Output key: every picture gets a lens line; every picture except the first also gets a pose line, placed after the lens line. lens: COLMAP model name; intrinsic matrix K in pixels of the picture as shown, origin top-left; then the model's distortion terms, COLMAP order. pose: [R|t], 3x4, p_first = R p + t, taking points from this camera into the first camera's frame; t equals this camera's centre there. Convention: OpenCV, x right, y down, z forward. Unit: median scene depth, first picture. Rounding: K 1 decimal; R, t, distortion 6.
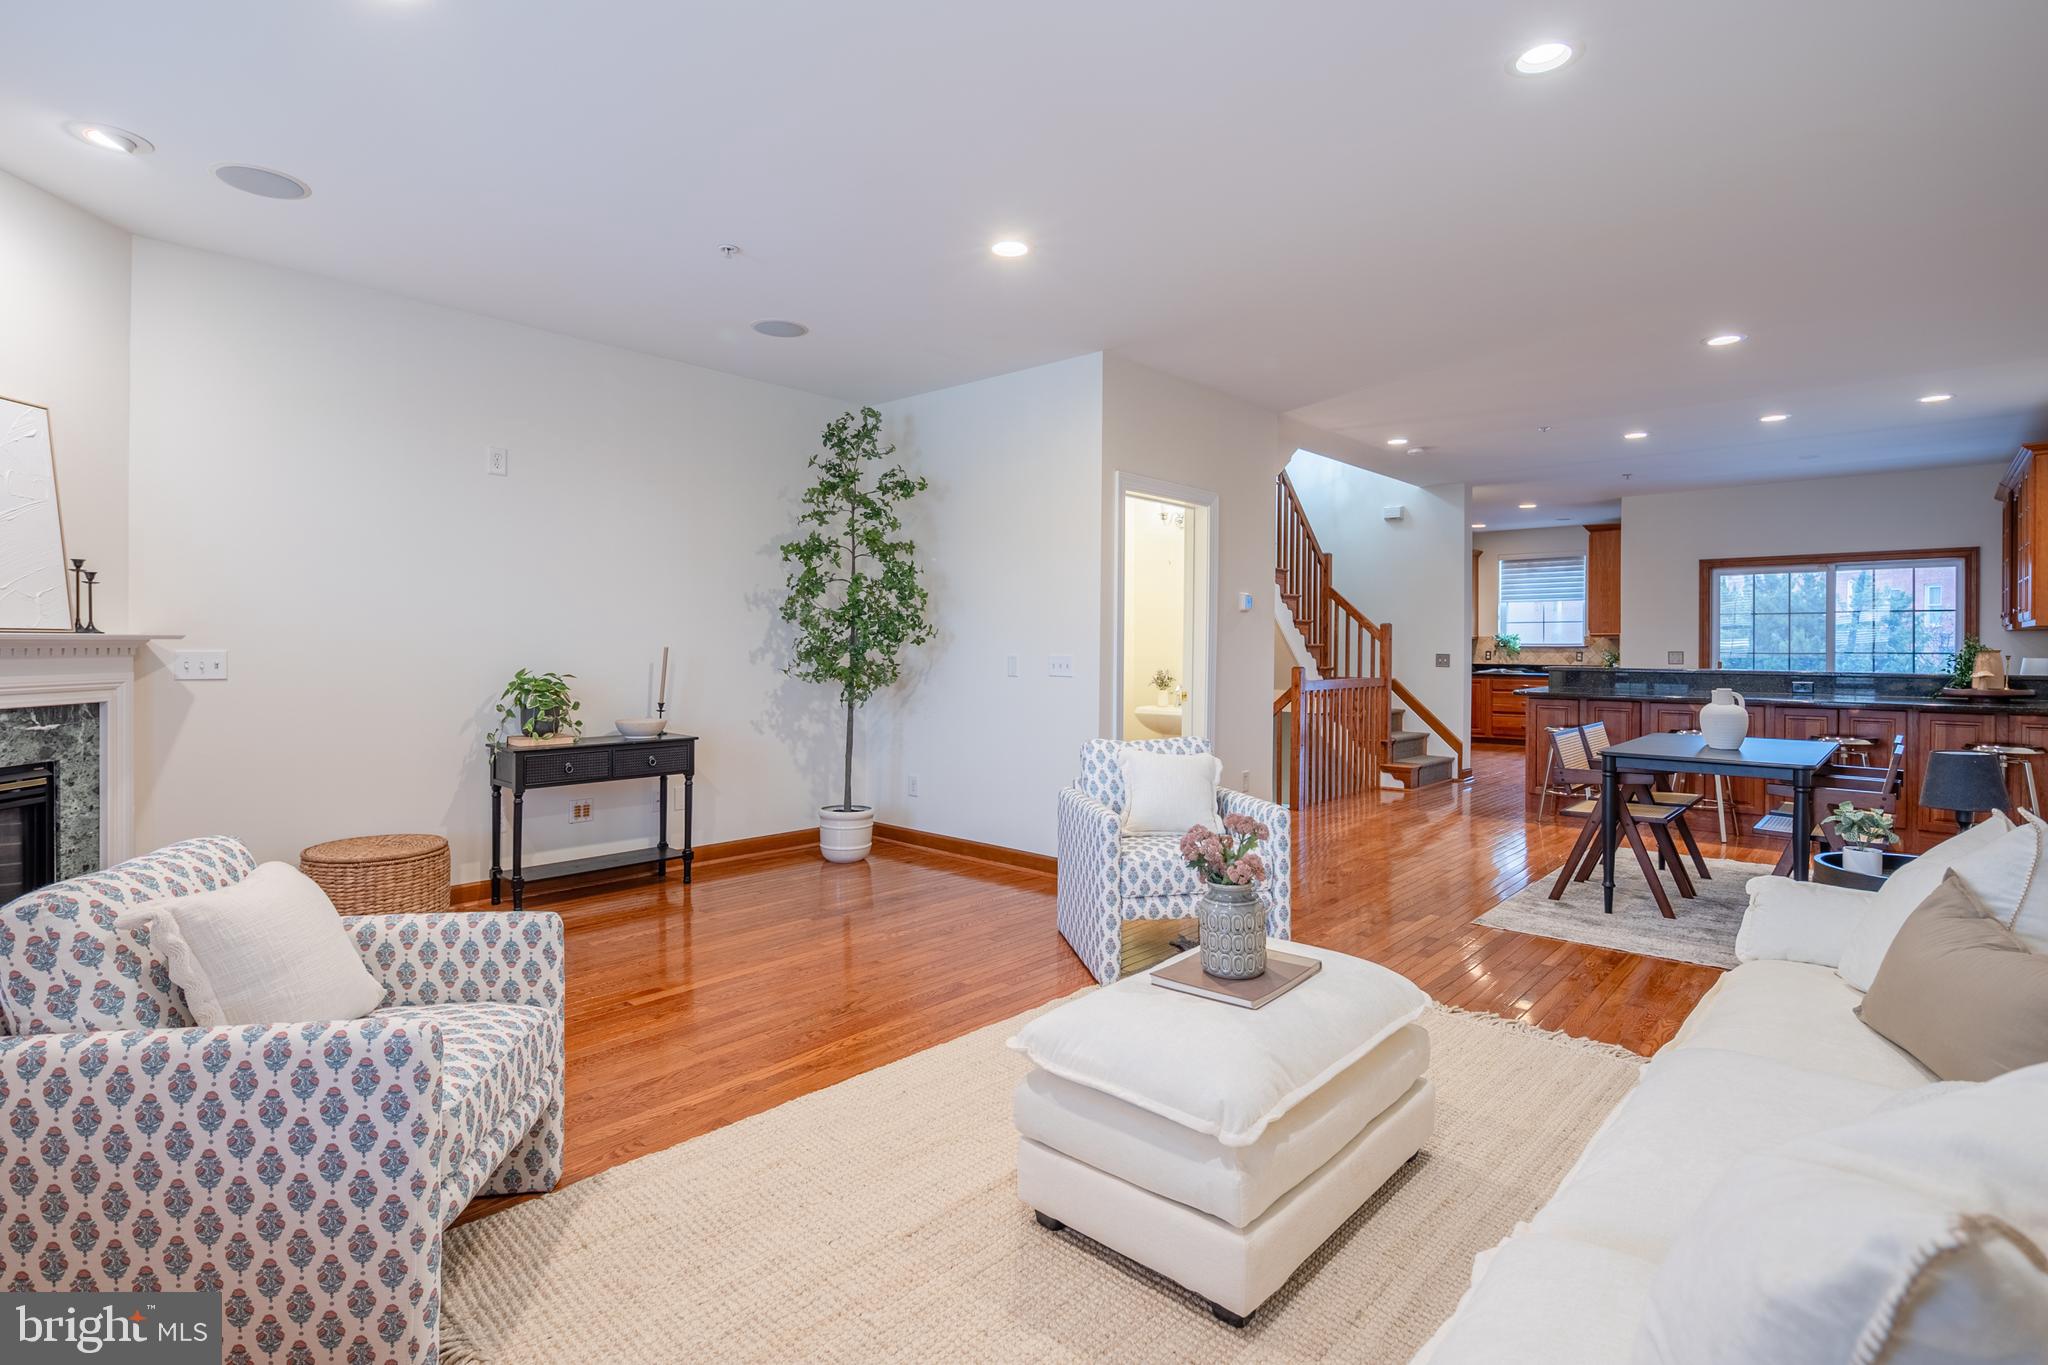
lens RADIAL K [[997.5, 0, 1018.0], [0, 997.5, 667.5], [0, 0, 1]] dist [0.005785, -0.006010]
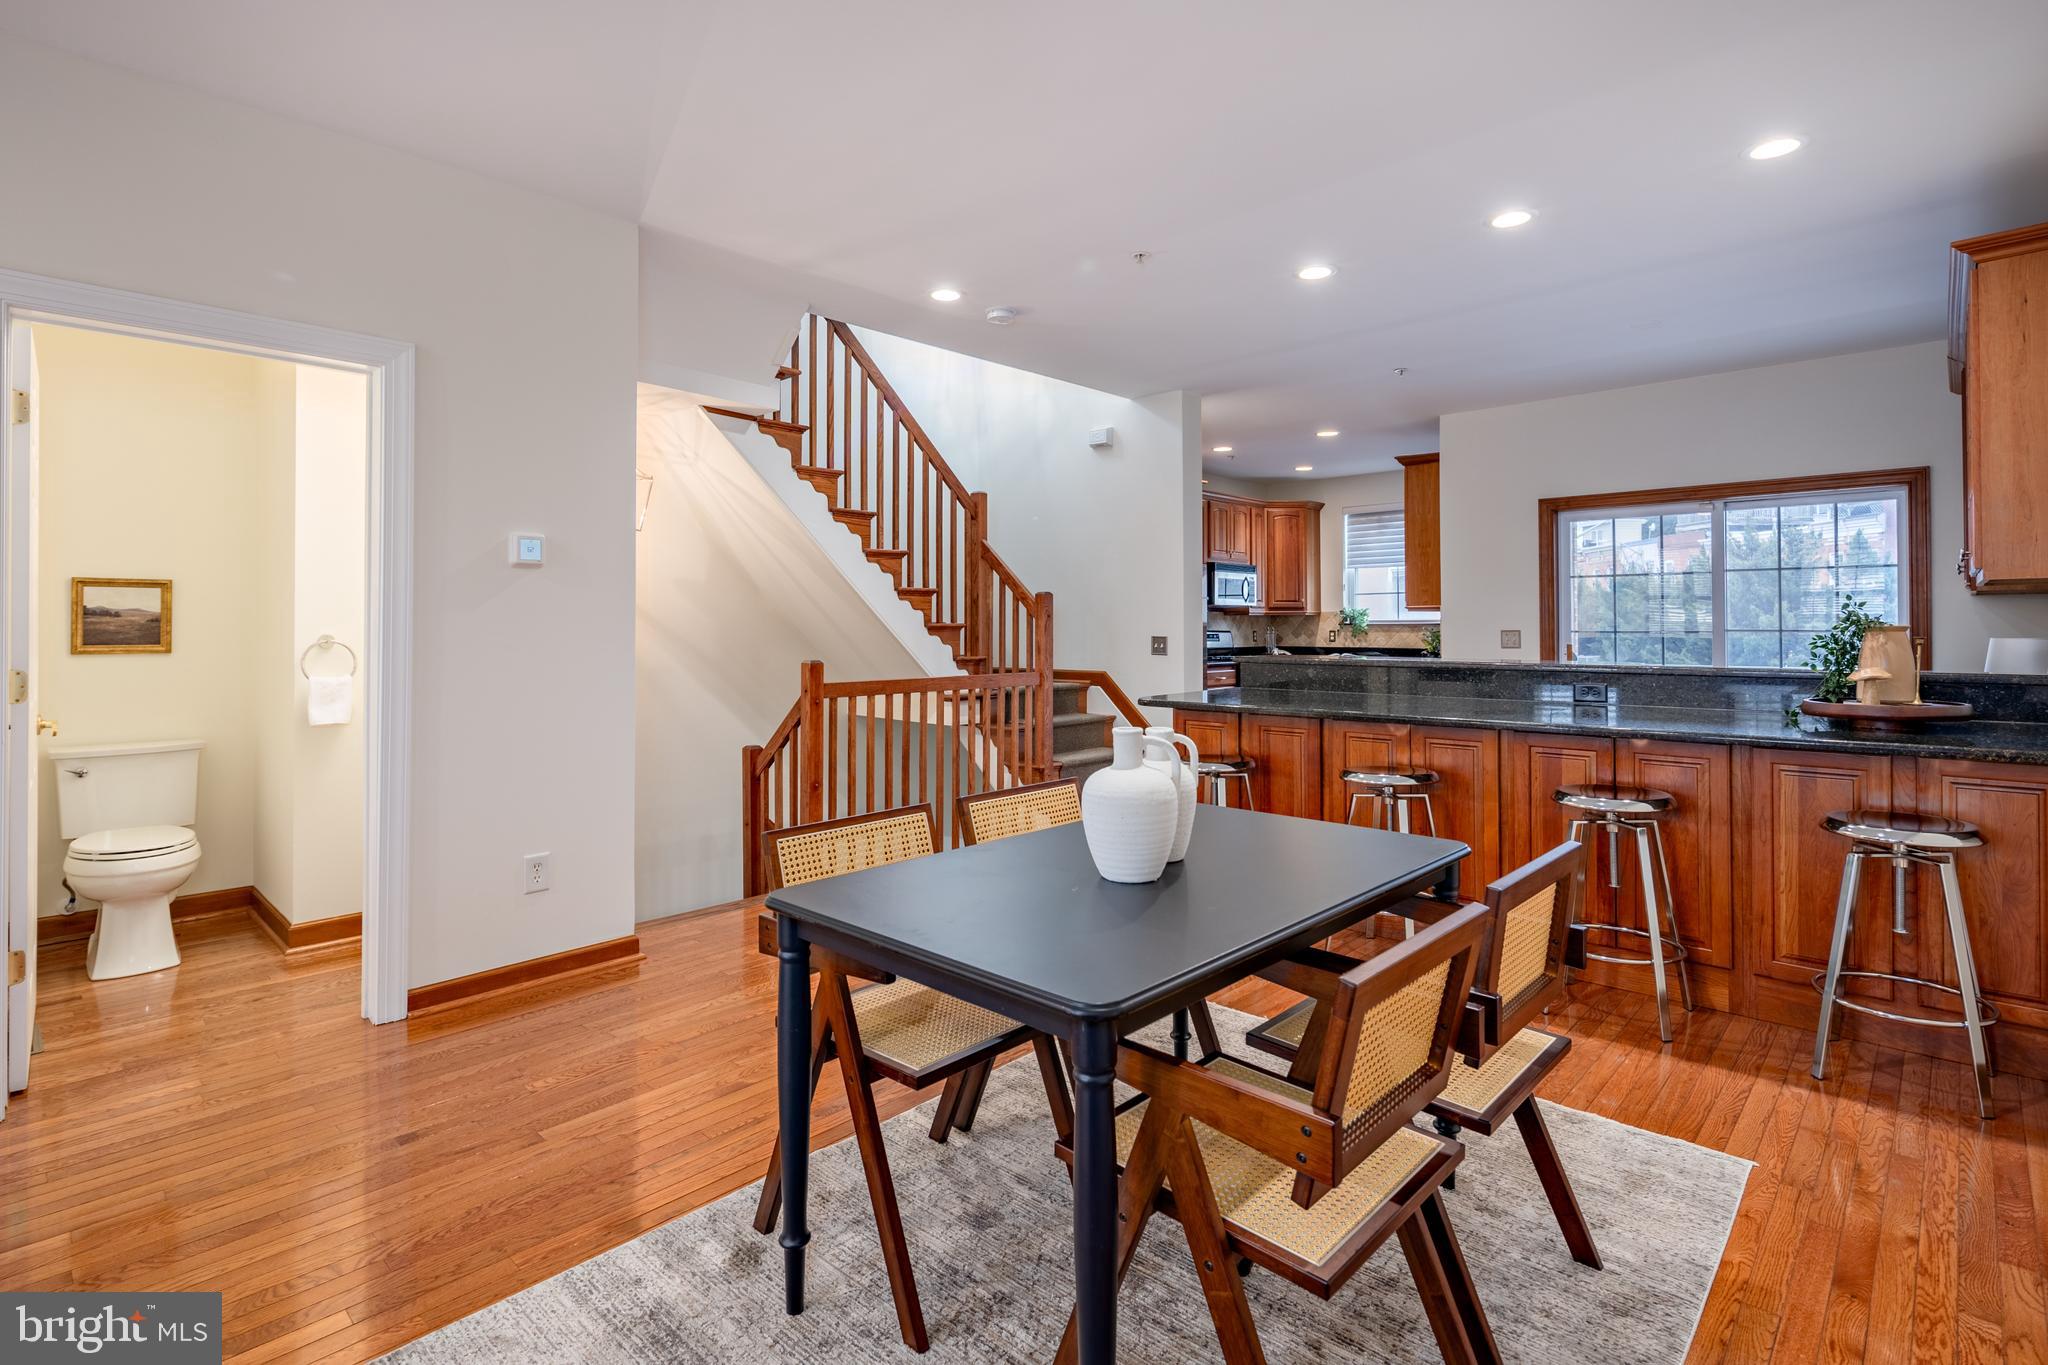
lens RADIAL K [[997.5, 0, 1024.1], [0, 997.5, 631.2], [0, 0, 1]] dist [0.005785, -0.006010]
pose [[0.999802, -0.007699, -0.018334, 0.362333], [0.007365, 0.999807, -0.018220, -0.005805], [0.018471, 0.018082, 0.999666, 0.320480]]
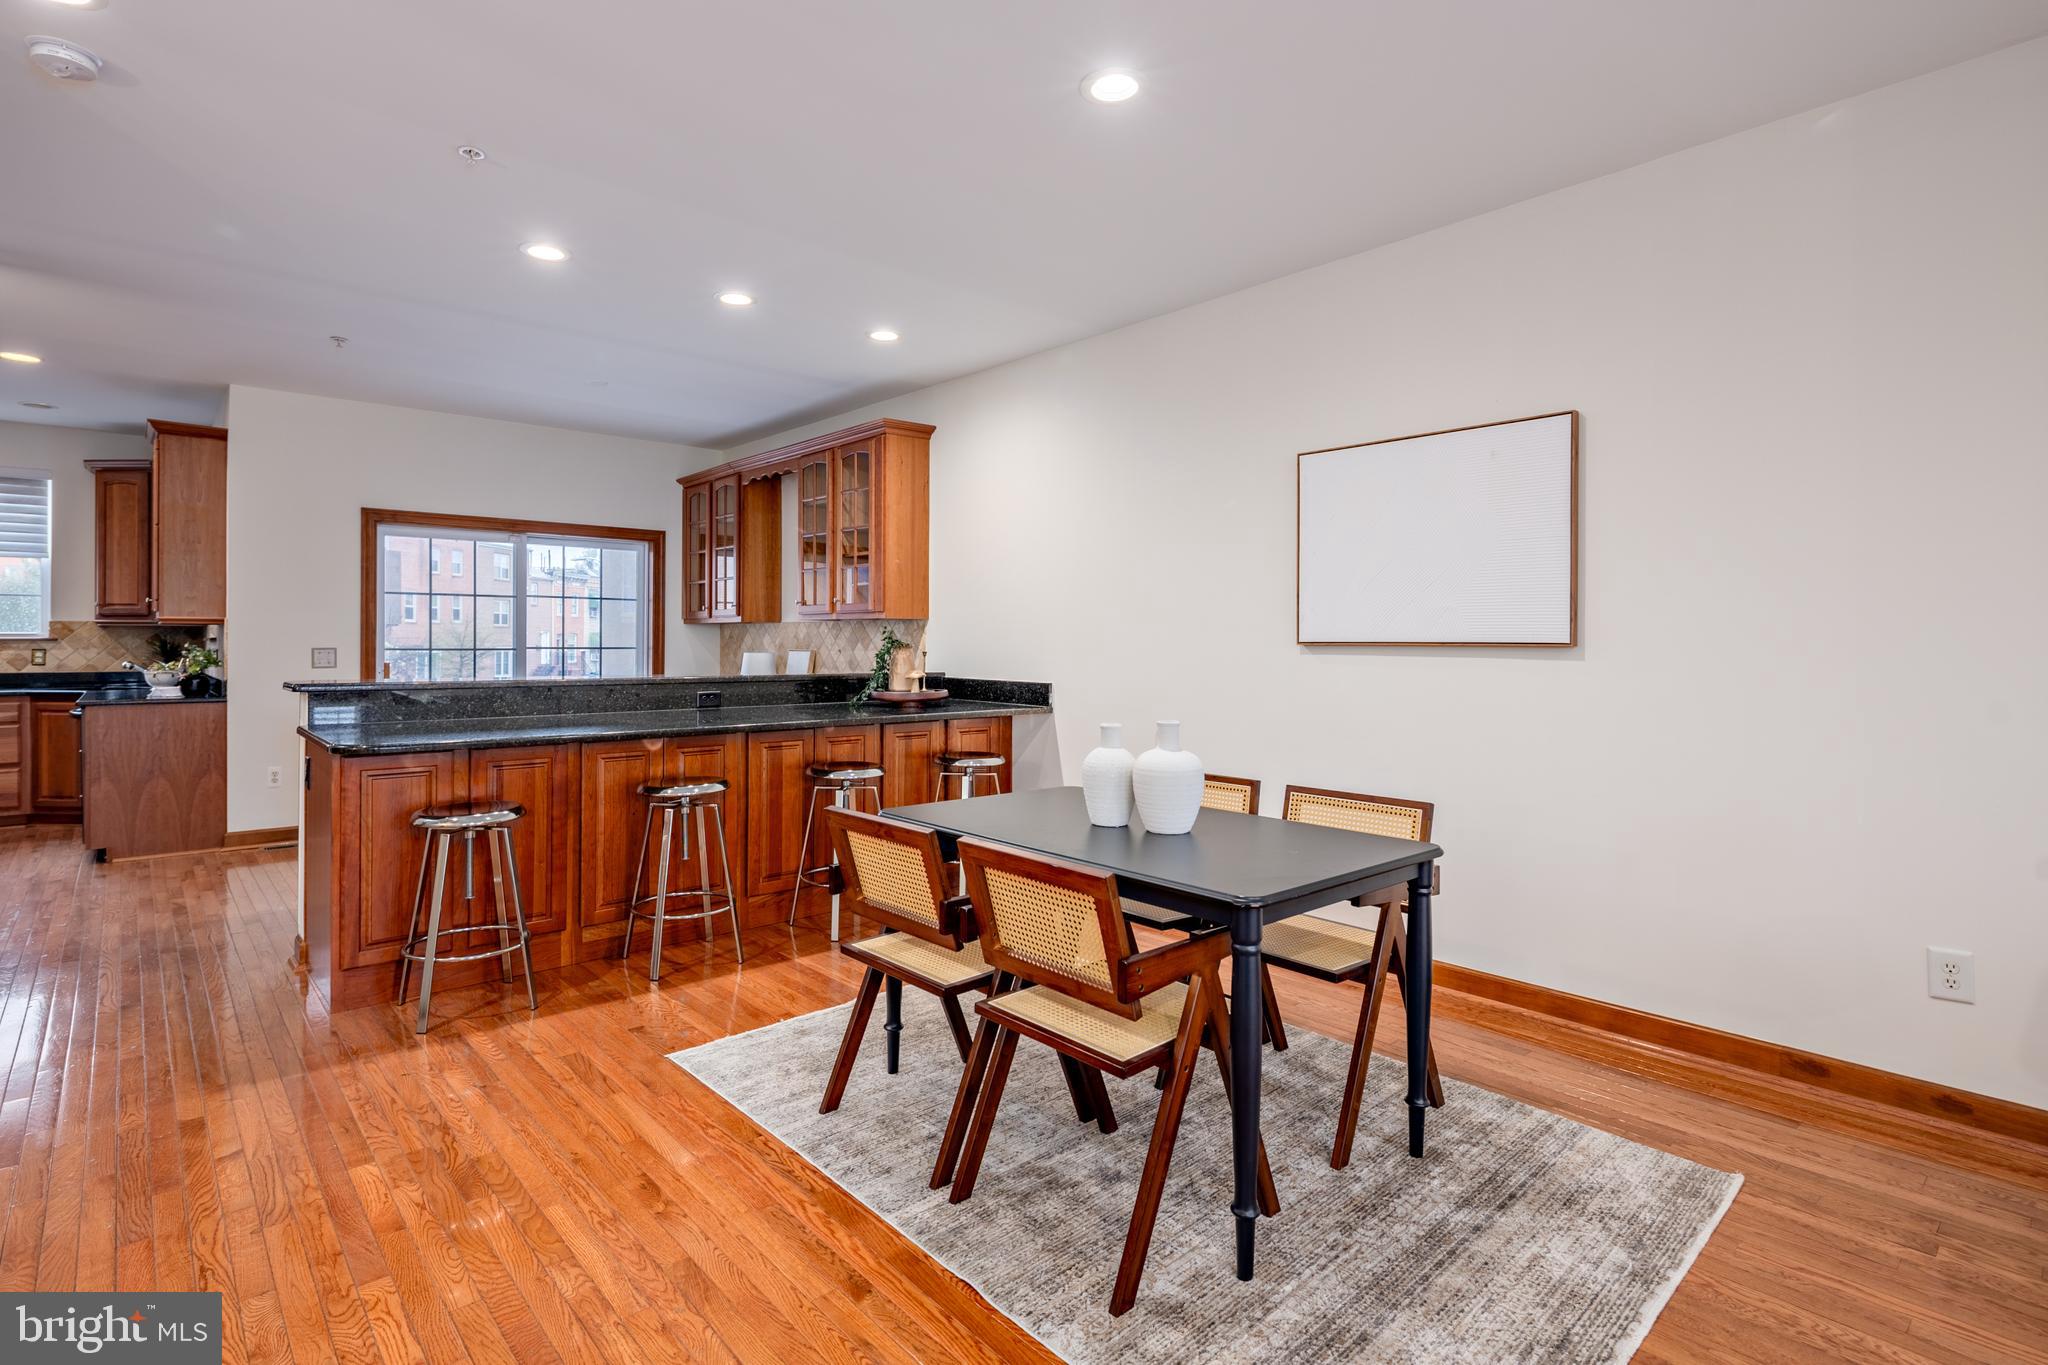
lens RADIAL K [[997.5, 0, 1013.4], [0, 997.5, 639.2], [0, 0, 1]] dist [0.005785, -0.006010]
pose [[0.106247, 0.000078, 0.994340, 0.084360], [0.020247, 0.999793, -0.002242, -0.012614], [-0.994134, 0.020370, 0.106224, 0.553247]]
